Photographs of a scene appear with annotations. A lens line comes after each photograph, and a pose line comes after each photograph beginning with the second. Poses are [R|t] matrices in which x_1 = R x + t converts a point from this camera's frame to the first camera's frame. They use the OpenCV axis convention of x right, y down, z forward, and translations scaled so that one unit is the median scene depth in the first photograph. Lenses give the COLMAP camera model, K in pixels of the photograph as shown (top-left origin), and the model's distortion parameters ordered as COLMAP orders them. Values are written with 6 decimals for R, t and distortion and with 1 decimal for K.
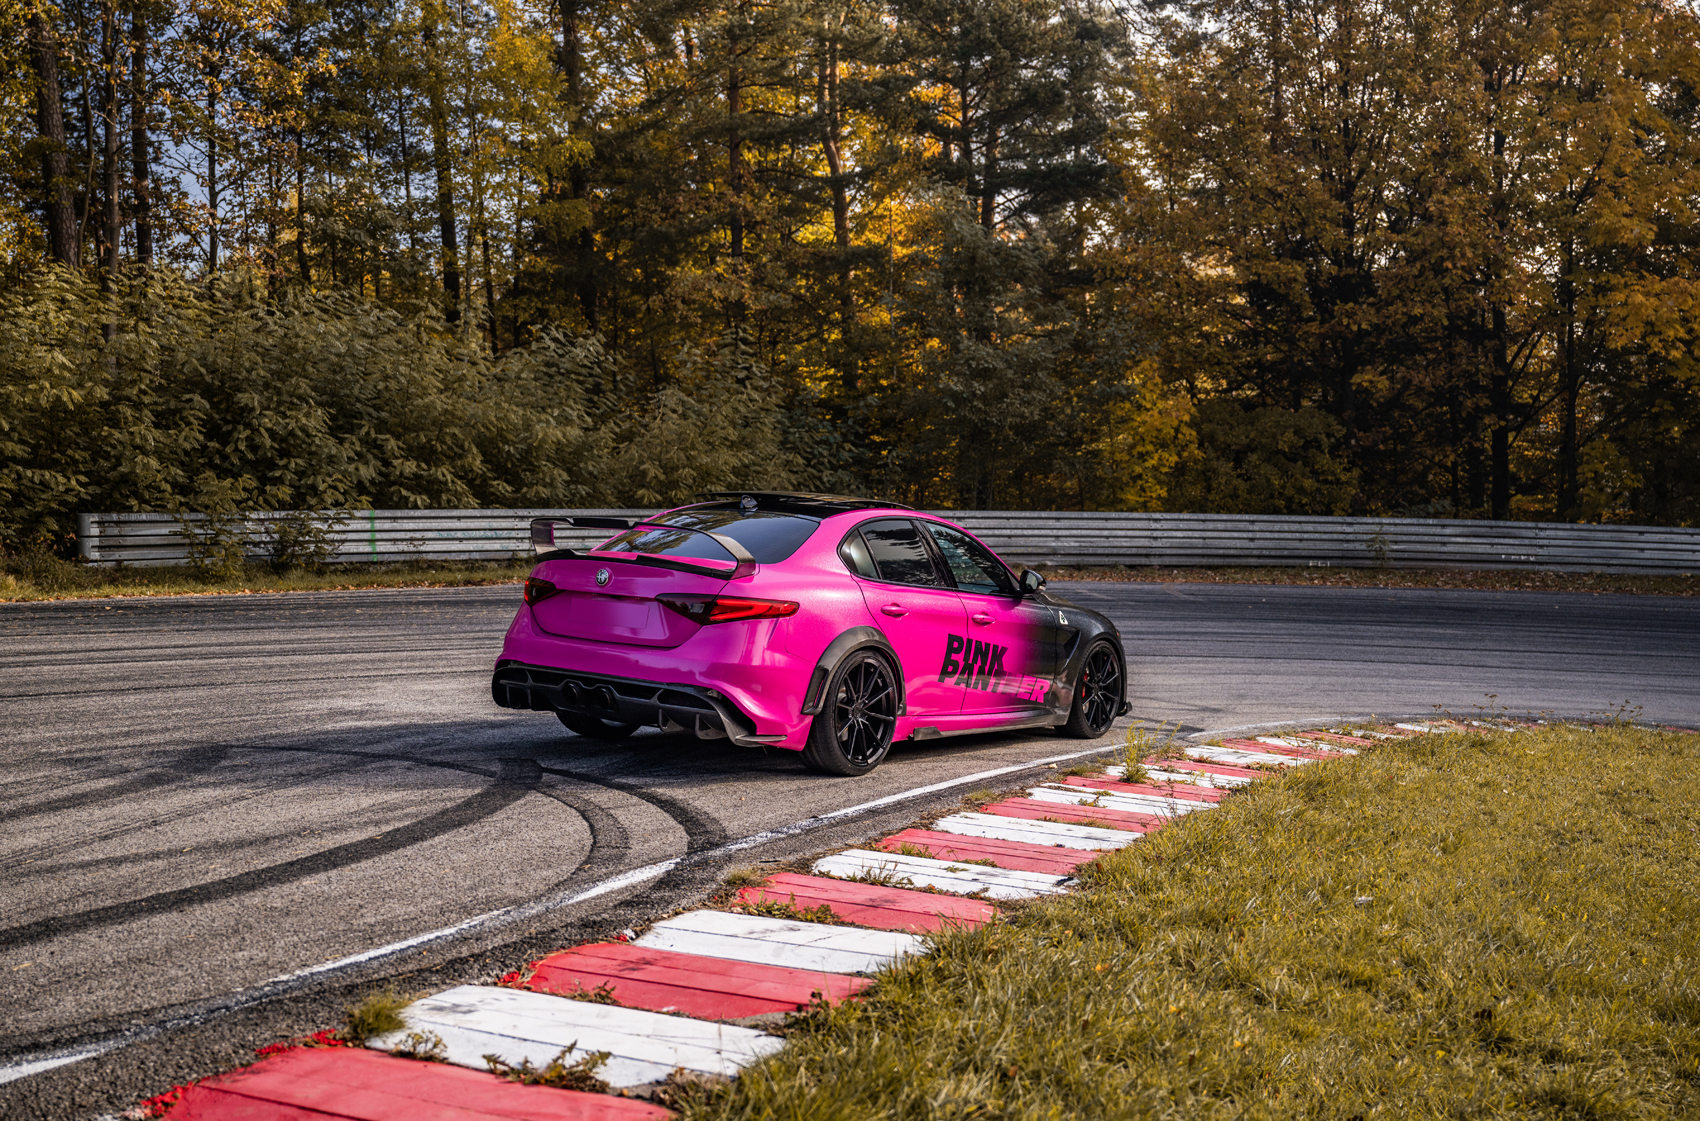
lens RADIAL K [[1693.8, 0, 850.0], [0, 1693.8, 560.5], [0, 0, 1]] dist [0.010437, 0.004947]
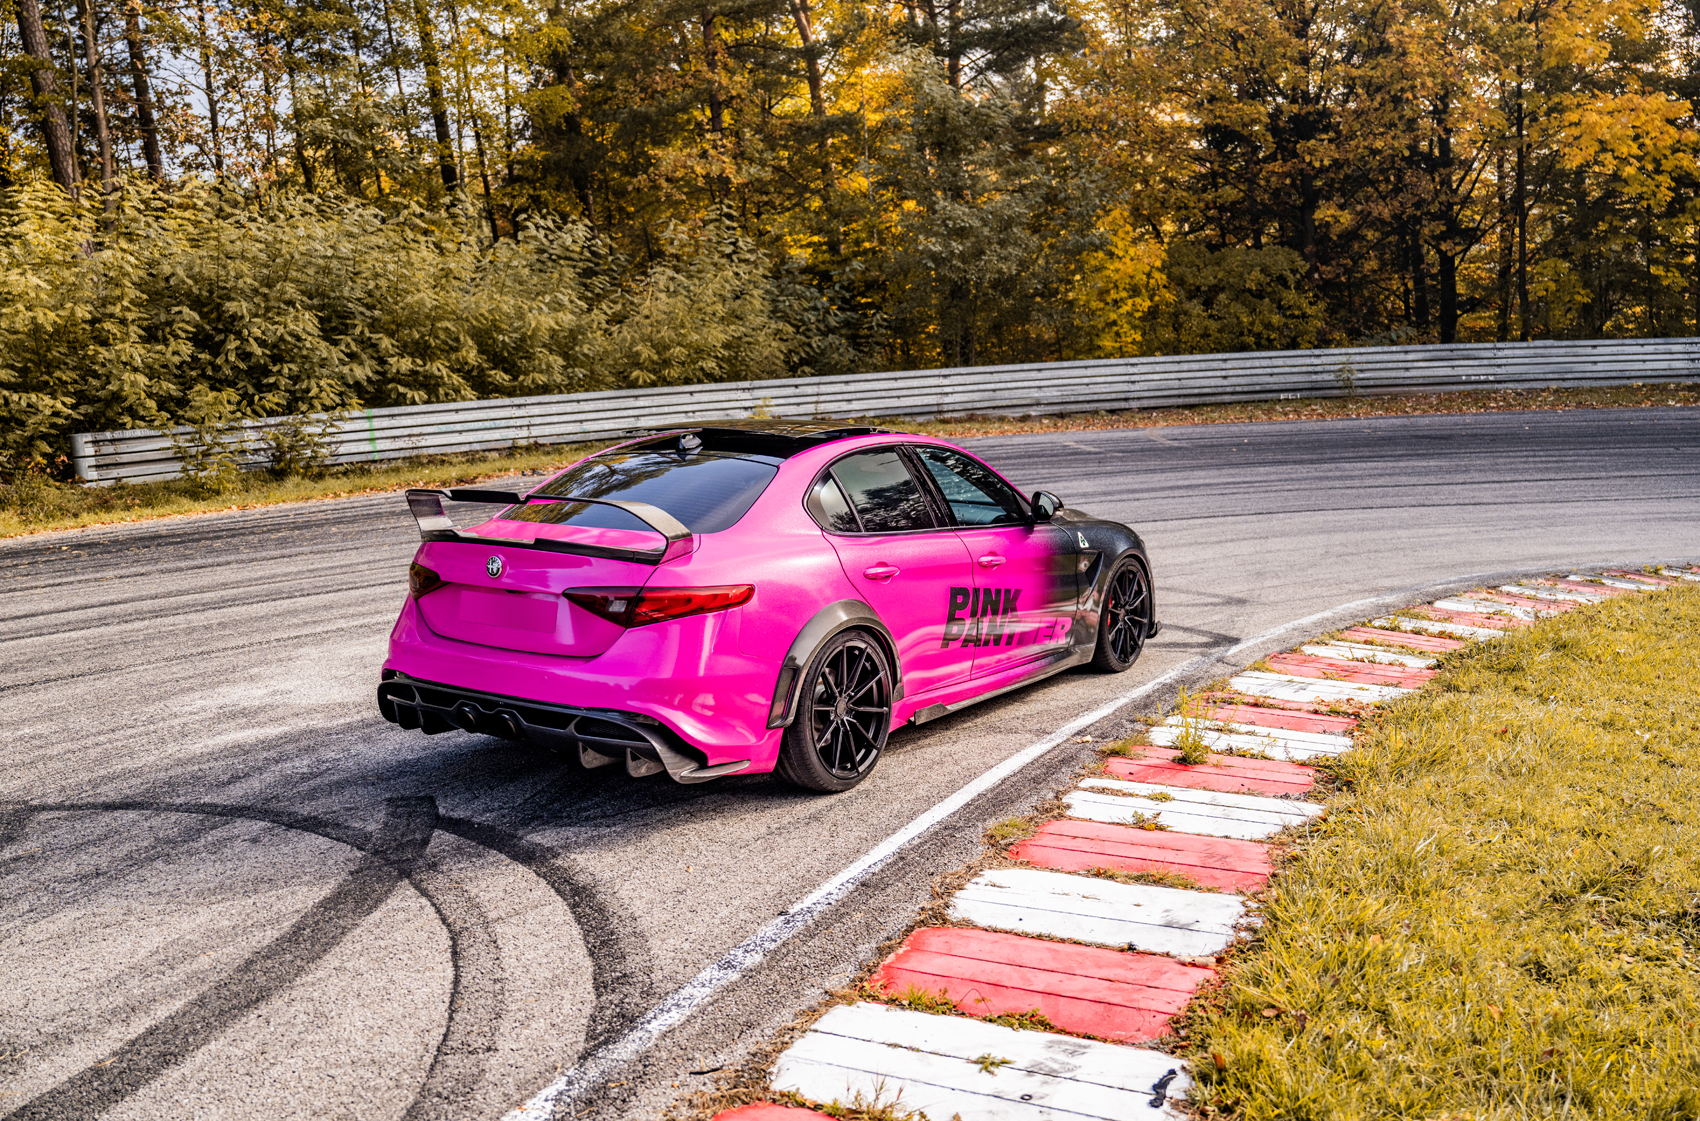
lens RADIAL K [[1471.9, 0, 850.0], [0, 1471.9, 560.5], [0, 0, 1]] dist [0.007609, -0.001737]
pose [[0.998026, -0.062524, -0.005866, 0.004295], [0.062791, 0.992119, 0.108434, -0.013604], [-0.000960, -0.108588, 0.994086, 0.085461]]
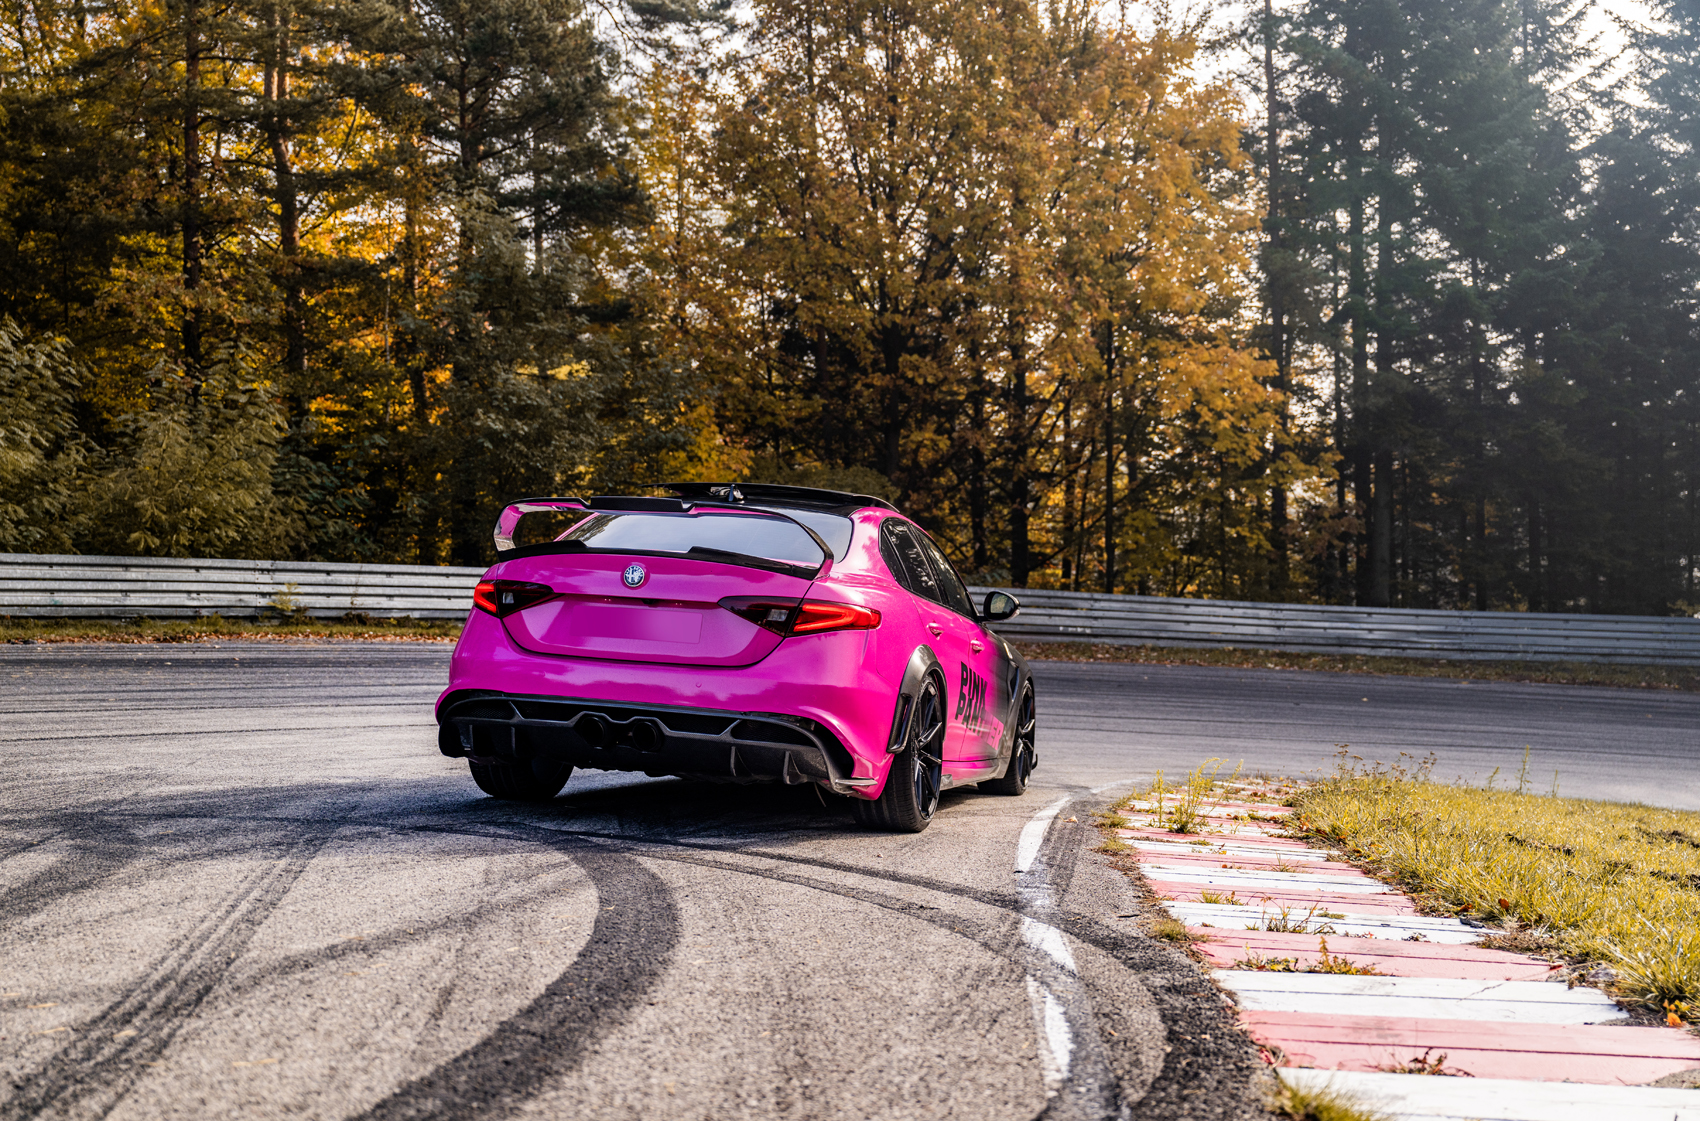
lens RADIAL K [[1887.0, 0, 850.0], [0, 1887.0, 560.5], [0, 0, 1]] dist [0.013737, 0.008707]
pose [[0.943021, 0.018451, 0.332222, -0.083761], [-0.002871, 0.998875, -0.047325, 0.010597], [-0.332722, 0.043675, 0.942013, 0.042017]]
